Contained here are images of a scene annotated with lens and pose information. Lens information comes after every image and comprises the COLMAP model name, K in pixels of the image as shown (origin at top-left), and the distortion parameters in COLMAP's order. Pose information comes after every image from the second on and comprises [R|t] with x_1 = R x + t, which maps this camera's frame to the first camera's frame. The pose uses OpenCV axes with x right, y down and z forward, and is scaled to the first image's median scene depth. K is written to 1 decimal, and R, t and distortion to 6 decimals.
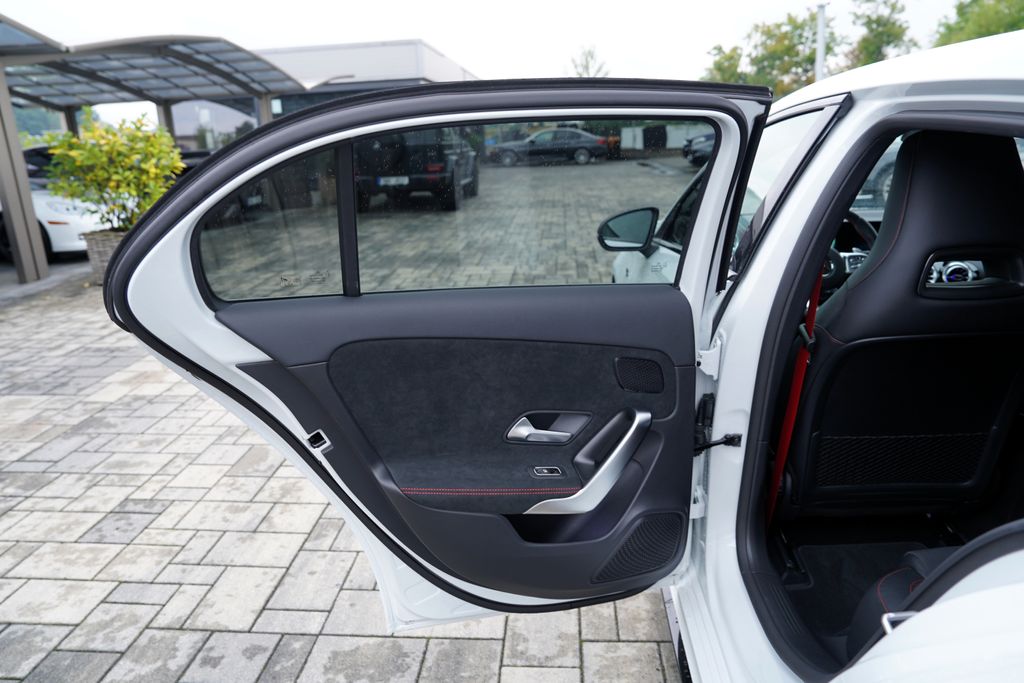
lens RADIAL K [[704.1, 0, 507.4], [0, 704.1, 341.2], [0, 0, 1]] dist [-0.095051, 0.066498]
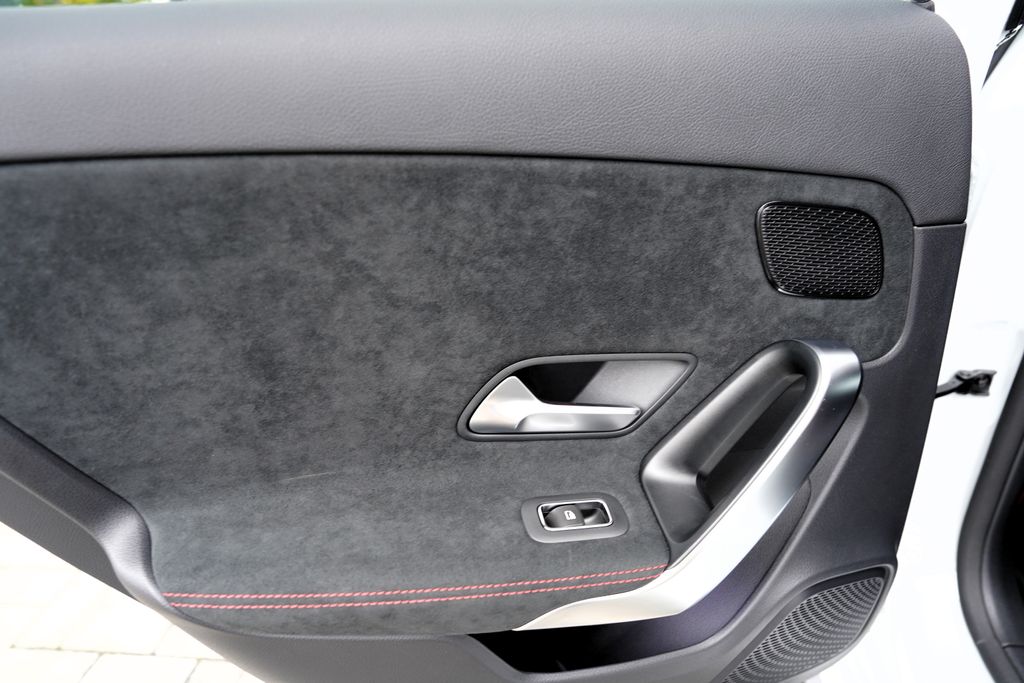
lens RADIAL K [[704.1, 0, 510.3], [0, 704.1, 334.5], [0, 0, 1]] dist [-0.095051, 0.066498]
pose [[0.996941, -0.028425, -0.072808, 0.051874], [0.039511, 0.987018, 0.155671, 0.029082], [0.067438, -0.158072, 0.985122, 0.642478]]
